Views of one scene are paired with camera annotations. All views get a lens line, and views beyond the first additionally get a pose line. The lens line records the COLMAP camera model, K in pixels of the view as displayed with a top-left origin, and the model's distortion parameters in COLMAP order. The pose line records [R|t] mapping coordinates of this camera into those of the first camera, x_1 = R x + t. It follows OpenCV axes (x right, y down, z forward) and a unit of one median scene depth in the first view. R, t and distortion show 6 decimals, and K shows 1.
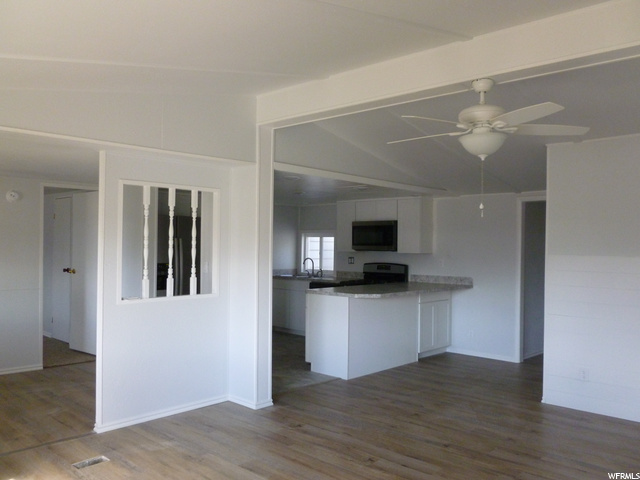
lens RADIAL K [[550.8, 0, 321.2], [0, 550.8, 239.4], [0, 0, 1]] dist [-0.026783, -0.008369]
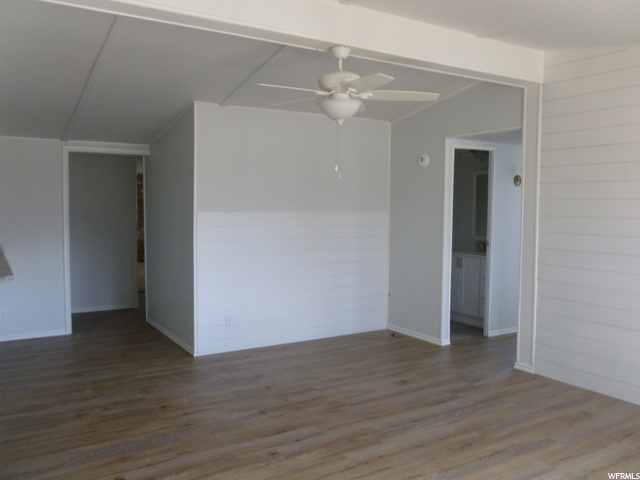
lens RADIAL K [[550.8, 0, 319.5], [0, 550.8, 238.6], [0, 0, 1]] dist [-0.026783, -0.008369]
pose [[0.246932, -0.074826, 0.966140, -0.652787], [-0.012703, 0.996679, 0.080437, -0.009055], [-0.968950, -0.032135, 0.245162, 0.668330]]
